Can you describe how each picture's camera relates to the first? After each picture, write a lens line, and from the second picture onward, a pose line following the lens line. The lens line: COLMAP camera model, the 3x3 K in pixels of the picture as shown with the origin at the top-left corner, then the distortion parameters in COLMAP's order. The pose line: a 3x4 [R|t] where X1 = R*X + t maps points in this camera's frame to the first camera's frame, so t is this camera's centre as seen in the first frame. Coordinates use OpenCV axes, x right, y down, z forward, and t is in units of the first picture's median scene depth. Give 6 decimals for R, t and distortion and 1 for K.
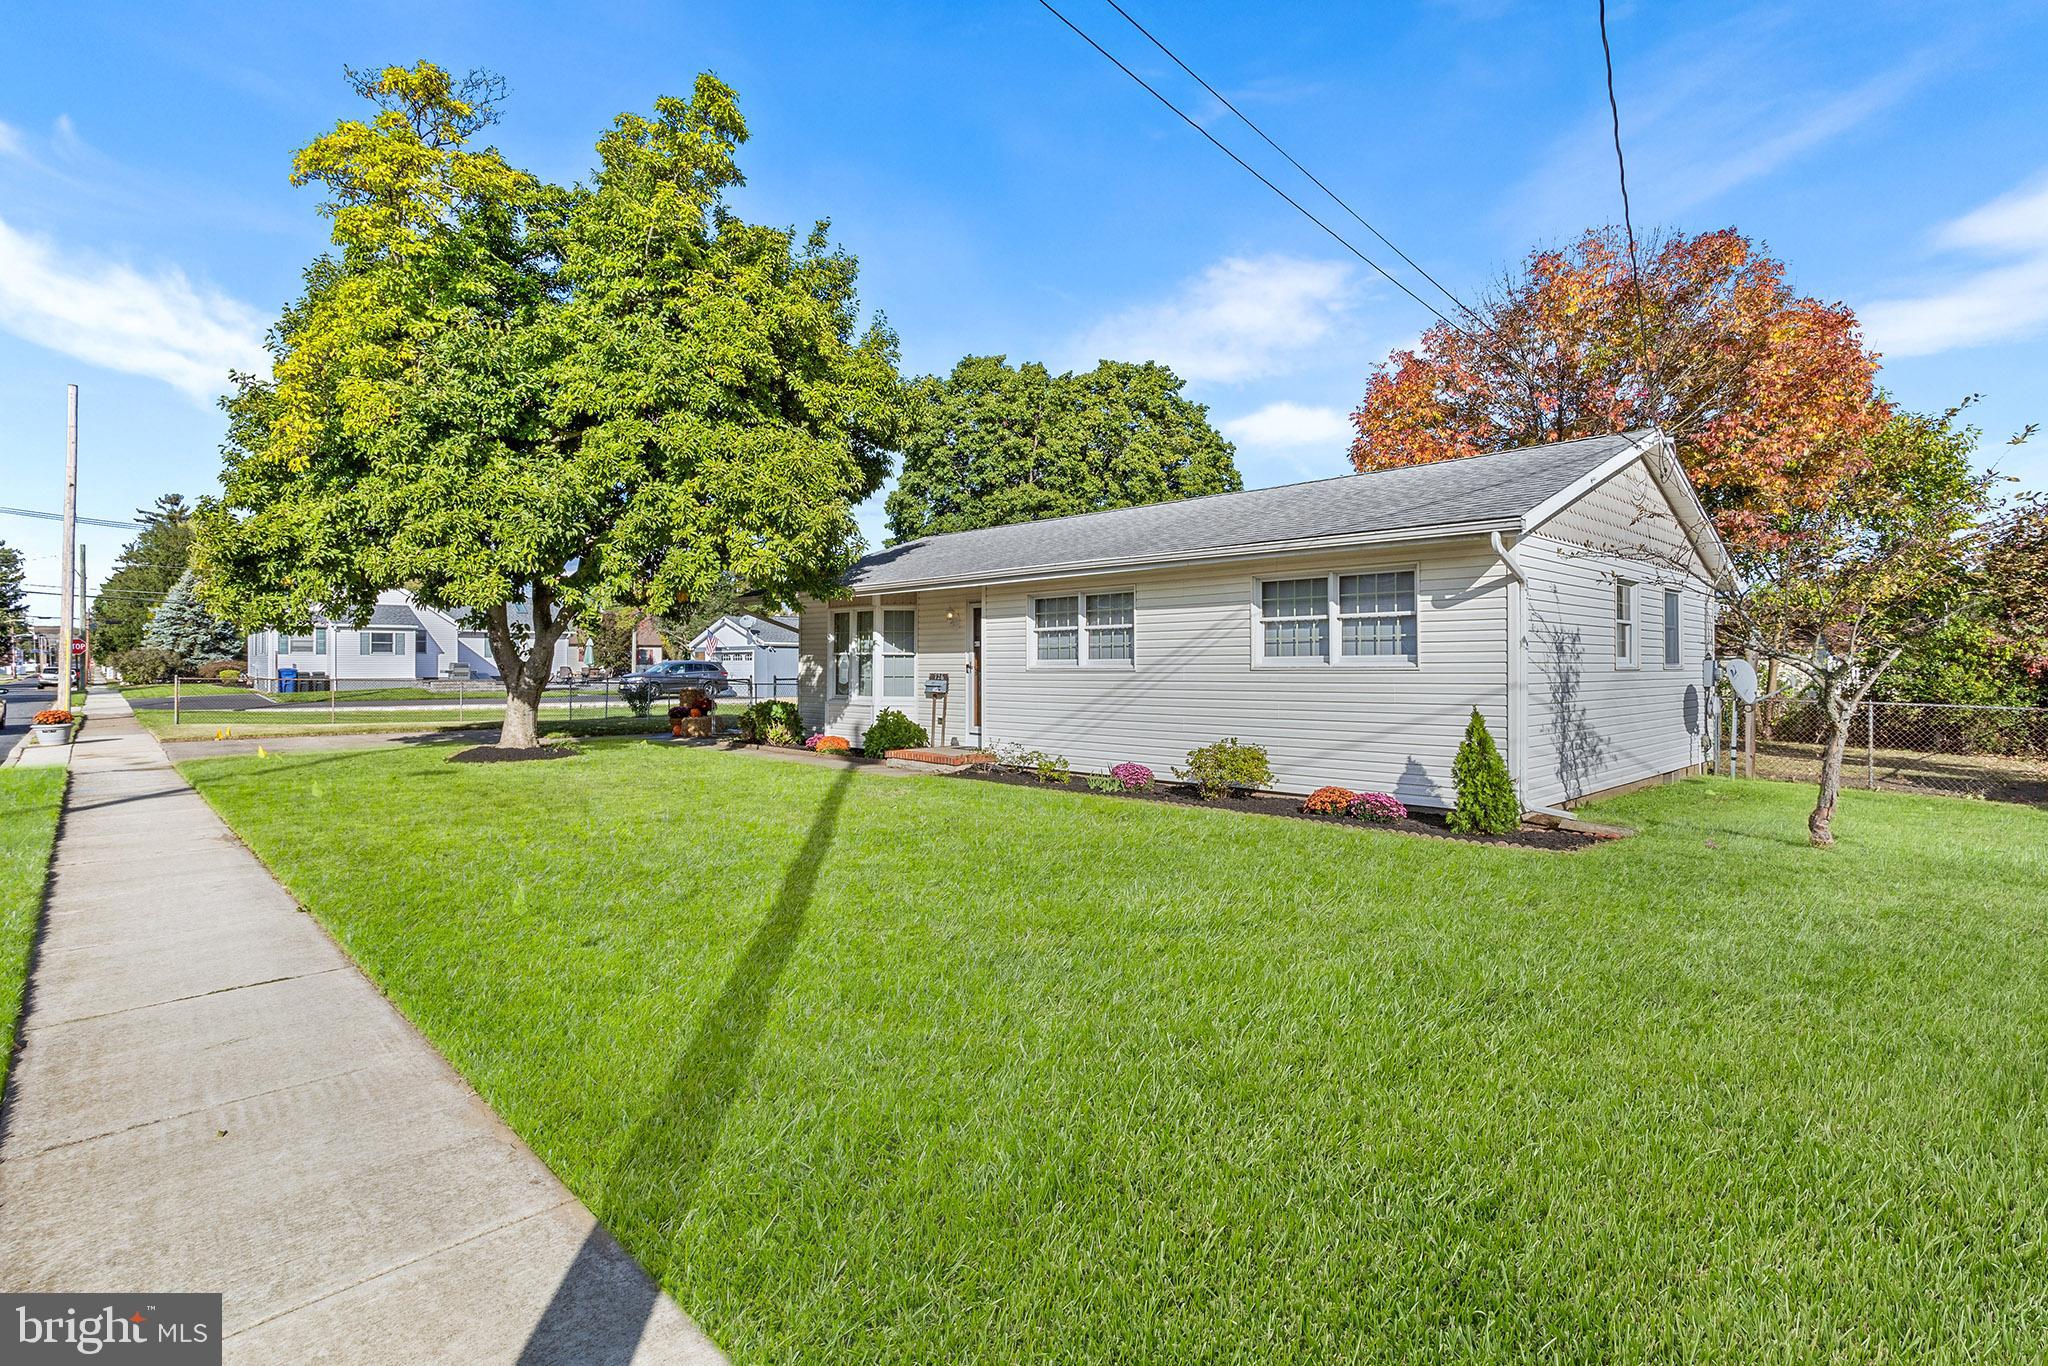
lens RADIAL K [[1017.6, 0, 986.6], [0, 1017.6, 660.8], [0, 0, 1]] dist [-0.055595, 0.033625]
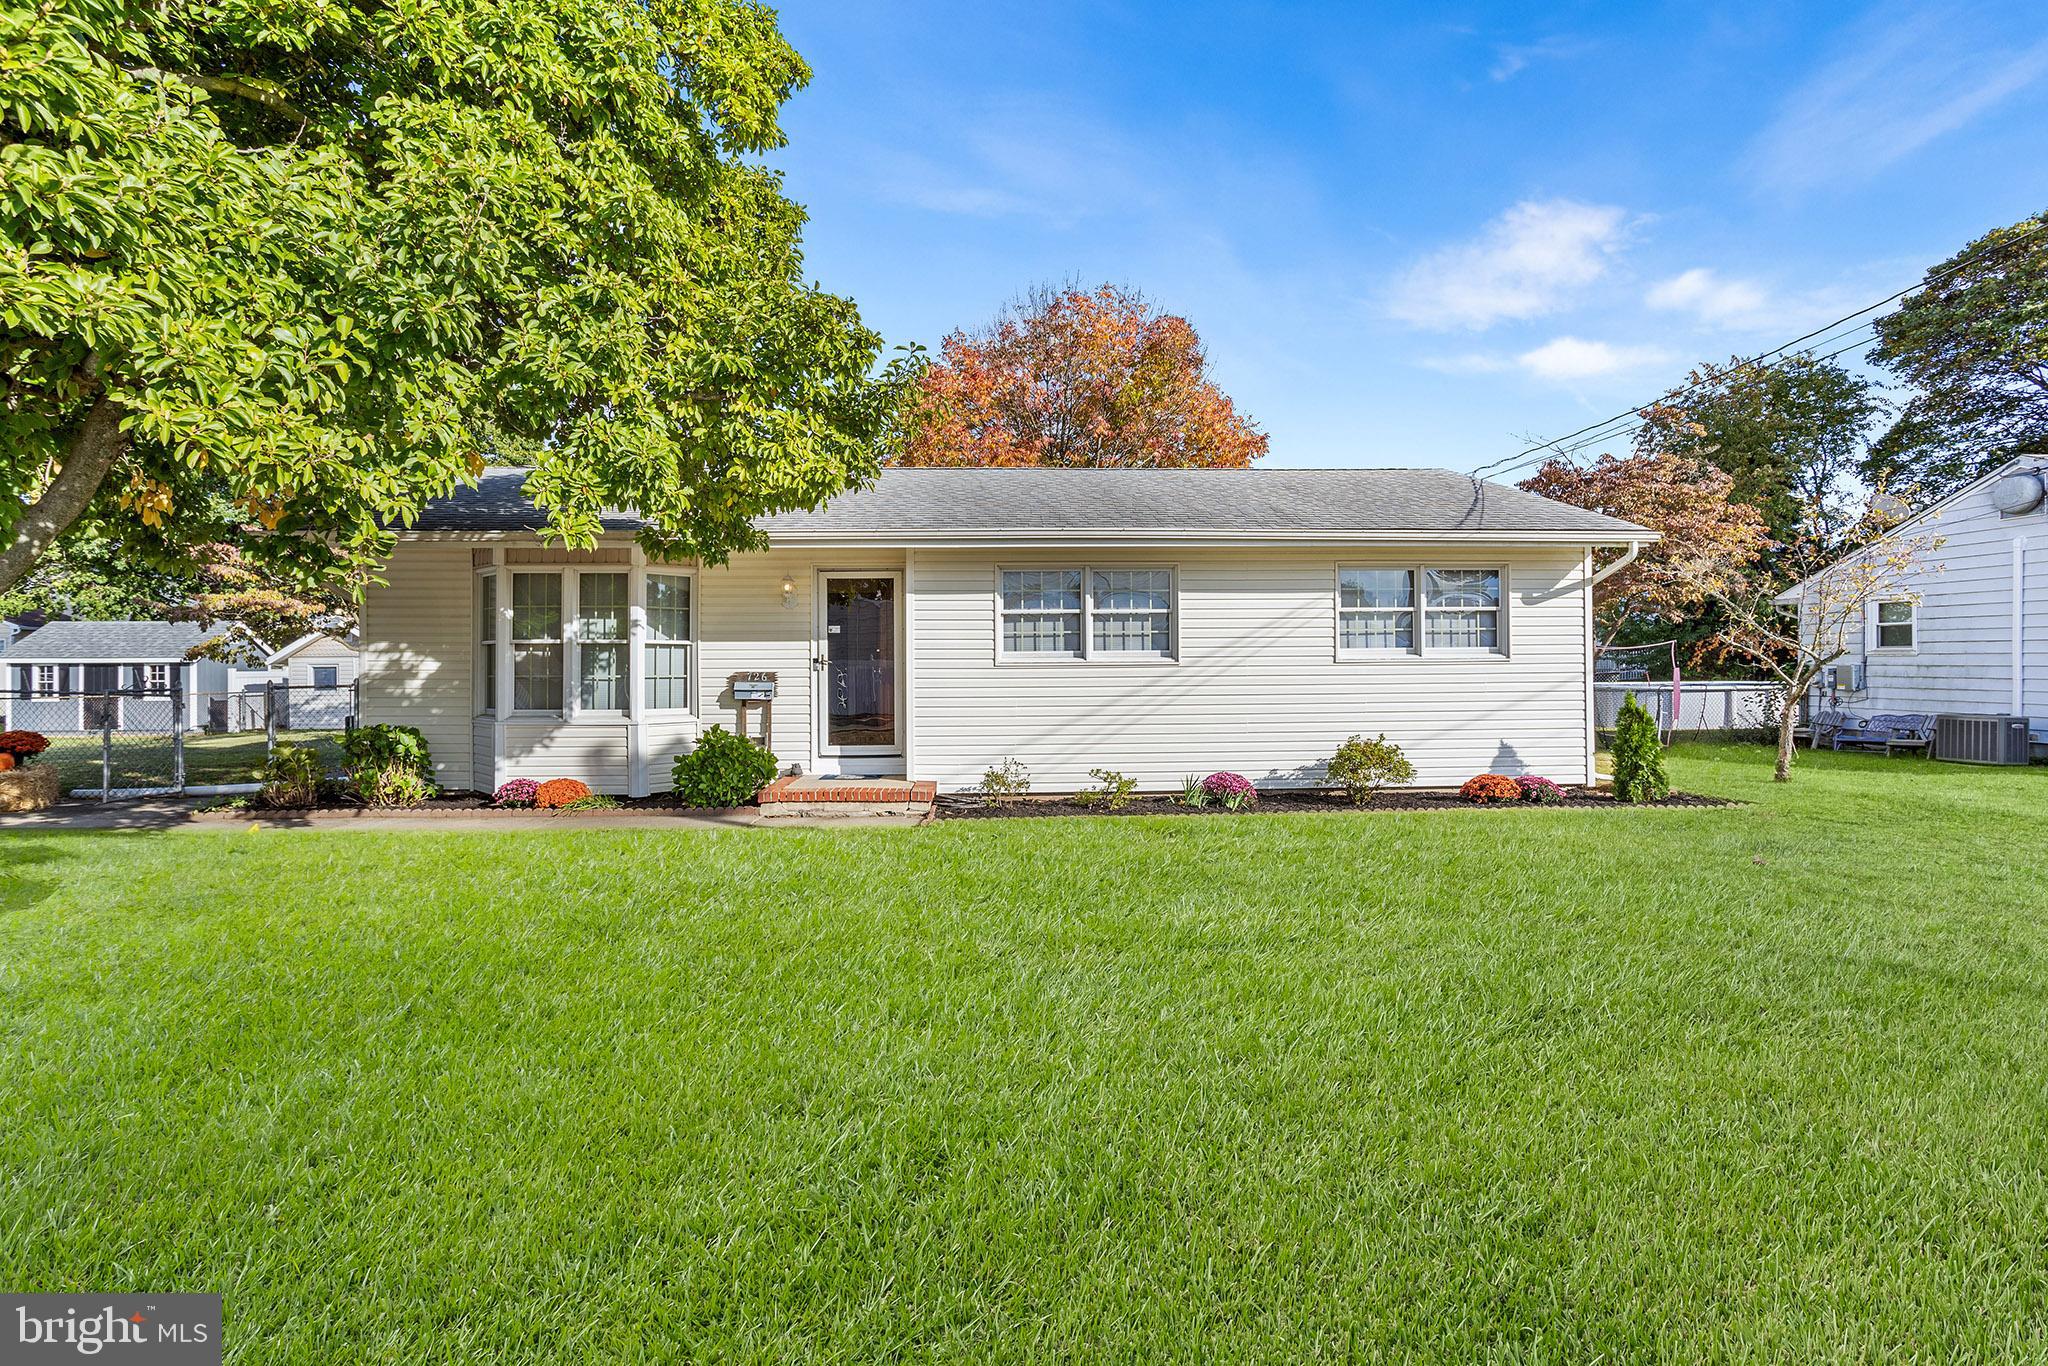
lens RADIAL K [[1030.6, 0, 1023.6], [0, 1030.6, 649.9], [0, 0, 1]] dist [-0.053434, 0.034118]
pose [[0.633491, 0.012248, 0.773654, -0.532840], [0.000131, 0.999873, -0.015936, 0.010335], [-0.773750, 0.010197, 0.633408, 0.496002]]
